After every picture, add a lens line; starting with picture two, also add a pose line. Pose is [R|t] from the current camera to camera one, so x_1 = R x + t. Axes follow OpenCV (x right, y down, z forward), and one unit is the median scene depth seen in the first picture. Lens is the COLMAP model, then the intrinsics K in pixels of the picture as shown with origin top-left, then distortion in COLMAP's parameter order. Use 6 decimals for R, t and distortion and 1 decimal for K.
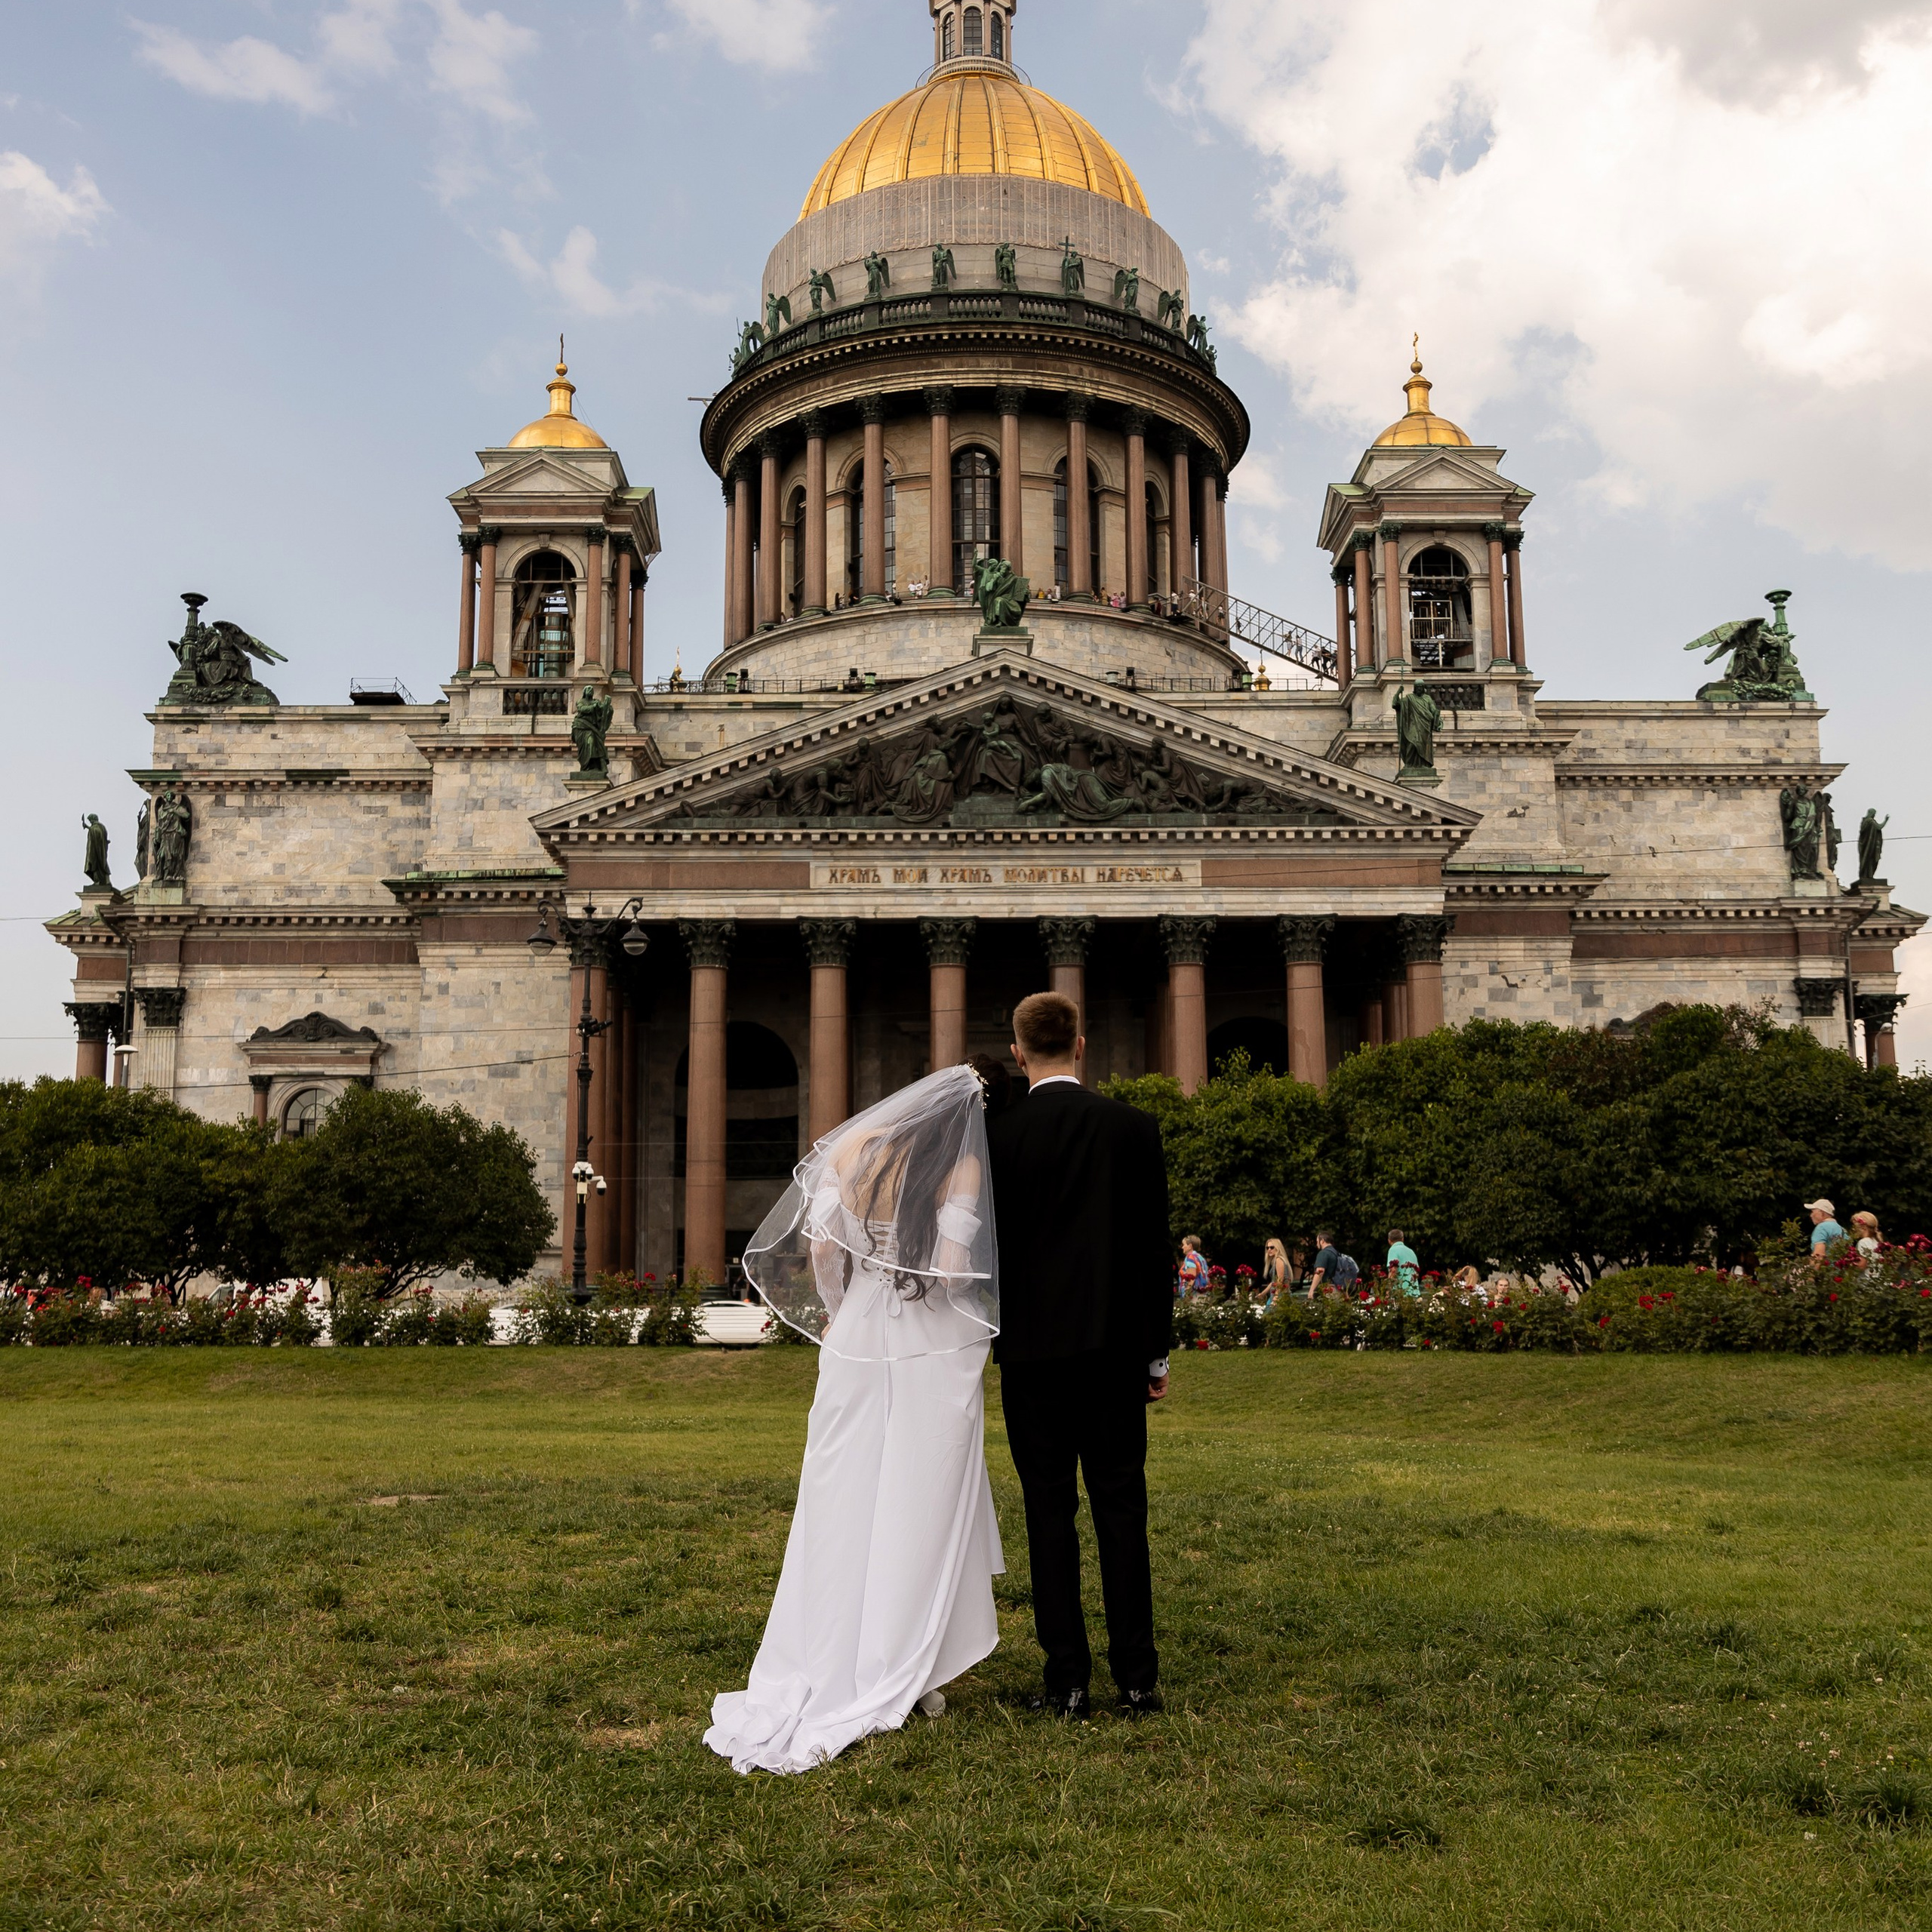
lens RADIAL K [[2129.3, 0, 961.6], [0, 2129.3, 985.0], [0, 0, 1]] dist [-0.014583, 0.021937]
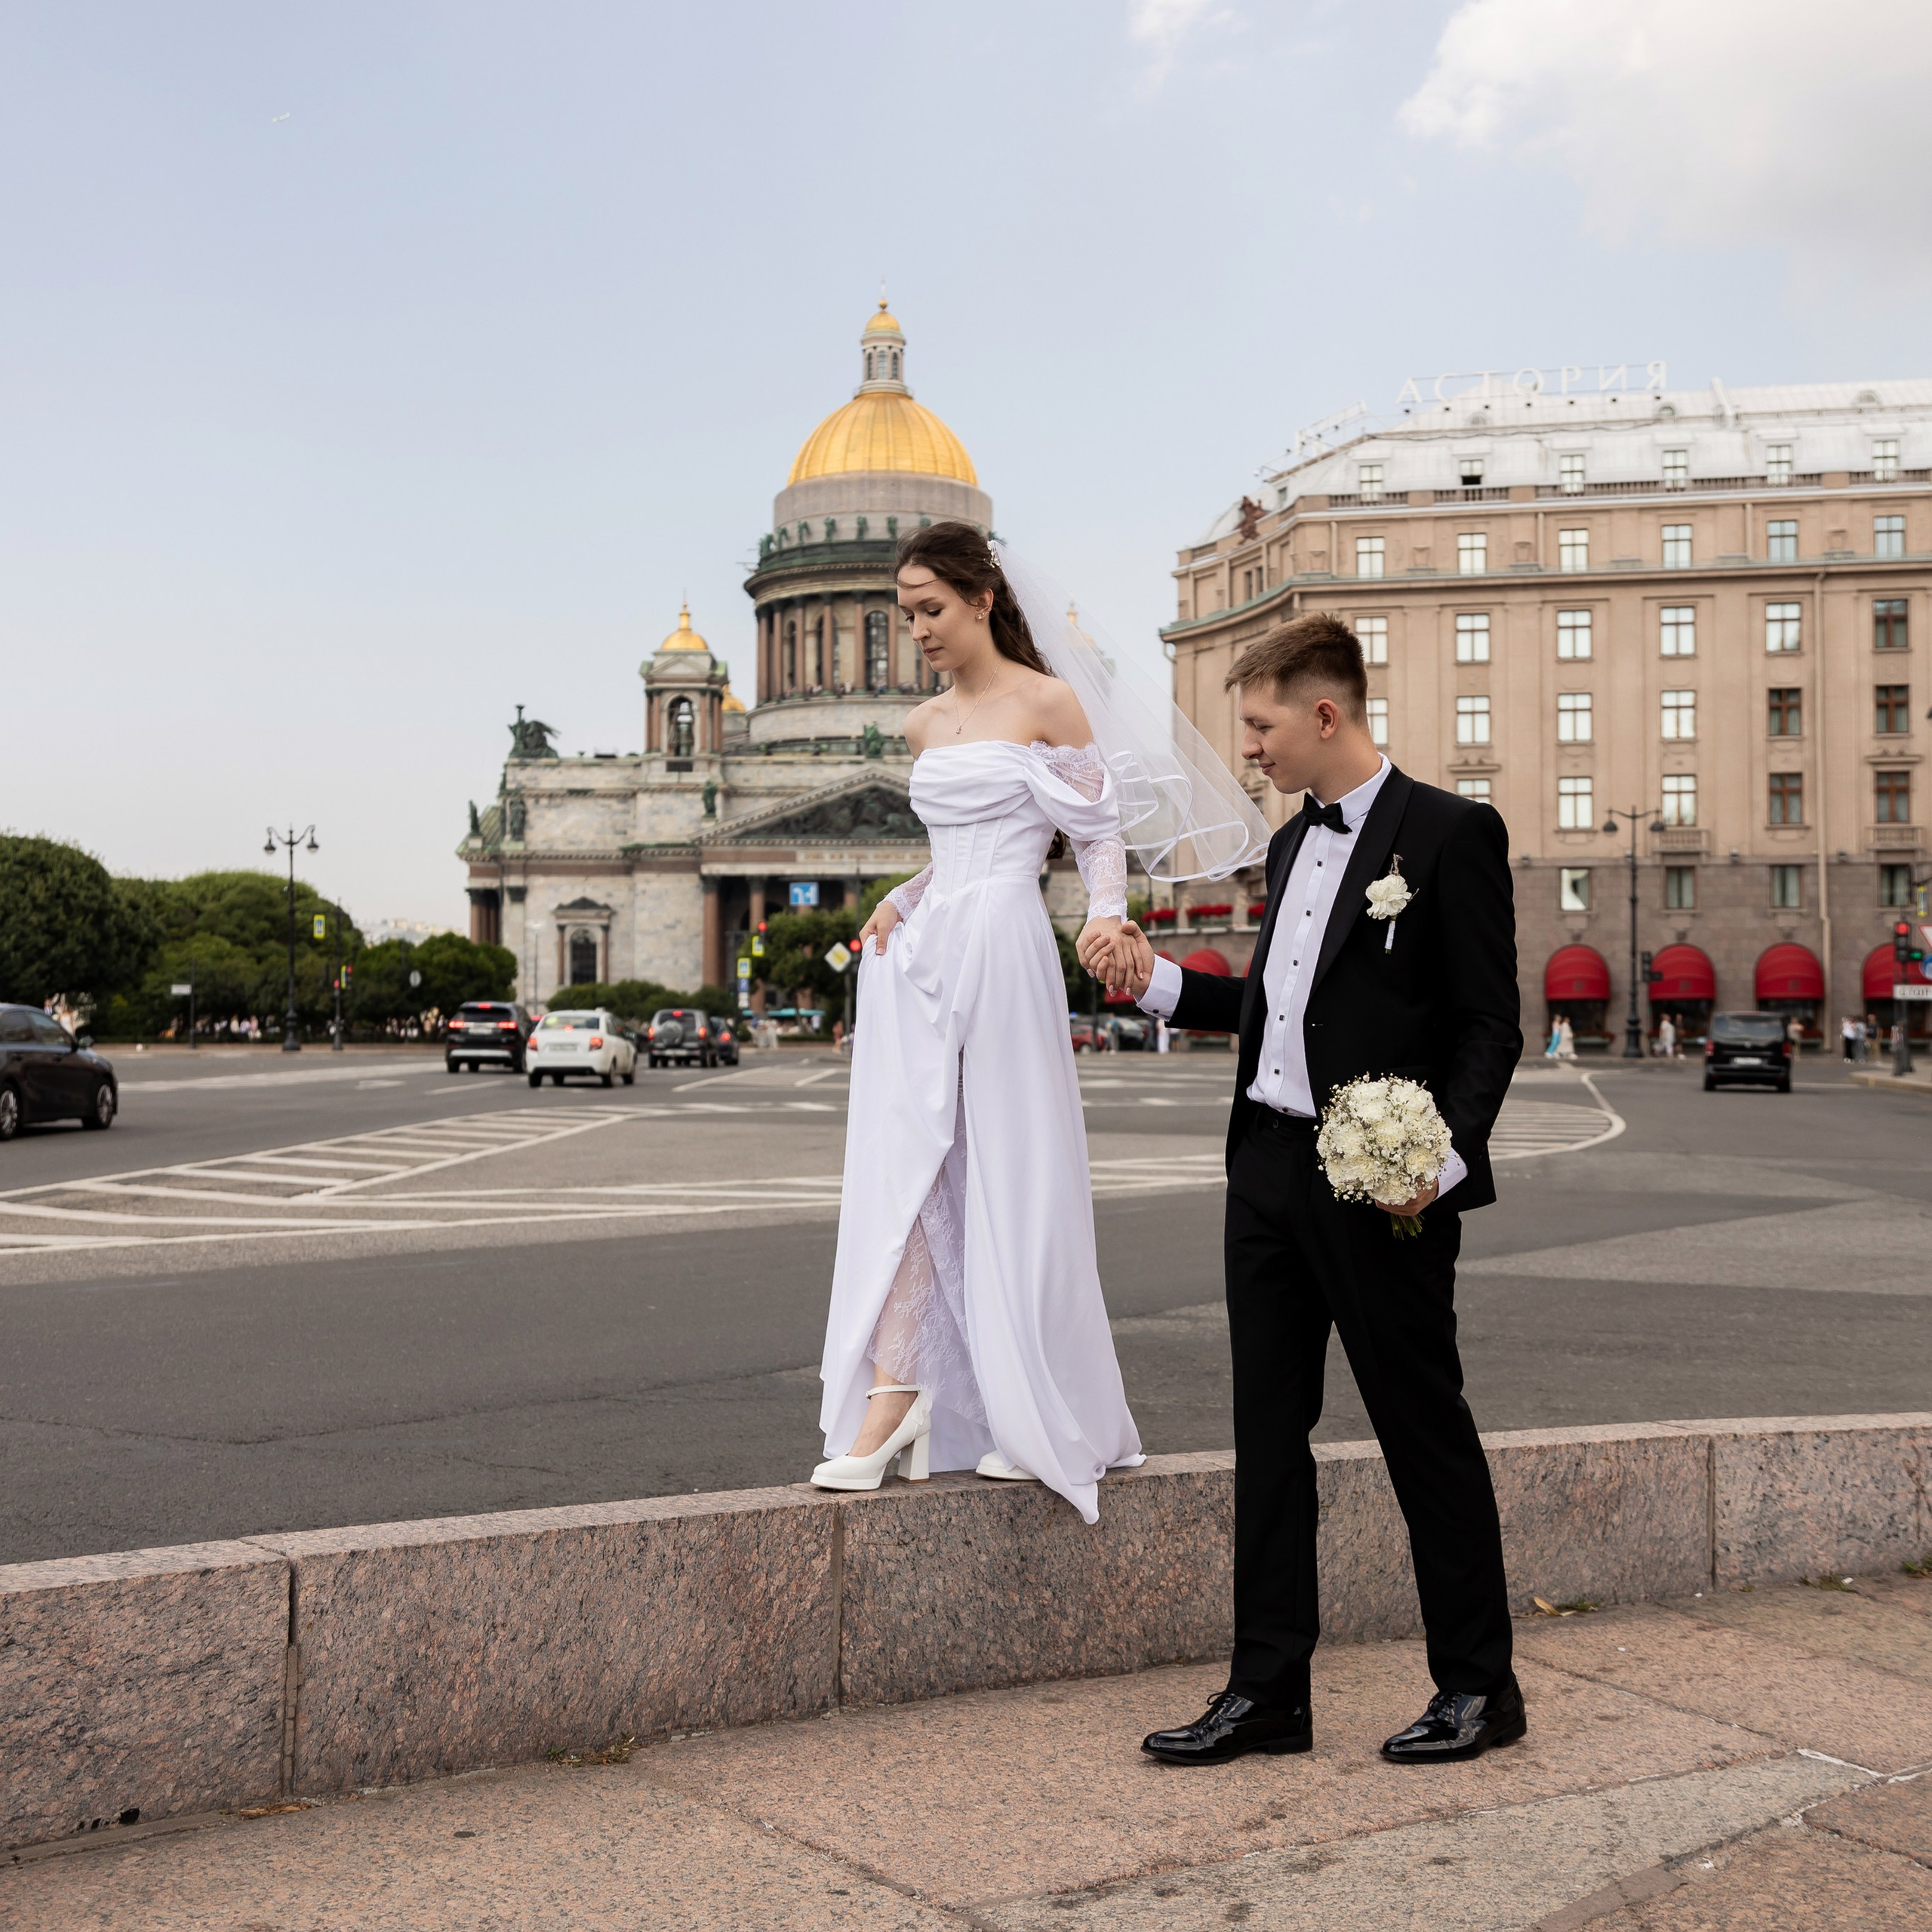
lens RADIAL K [[2423.3, 0, 966.0], [0, 2423.3, 966.0], [0, 0, 1]] dist [-0.018404, -0.037069]
pose [[0.999955, 0.004986, -0.008077, 0.131288], [-0.003911, 0.991760, 0.128048, -0.249041], [0.008649, -0.128011, 0.991735, -1.599228]]
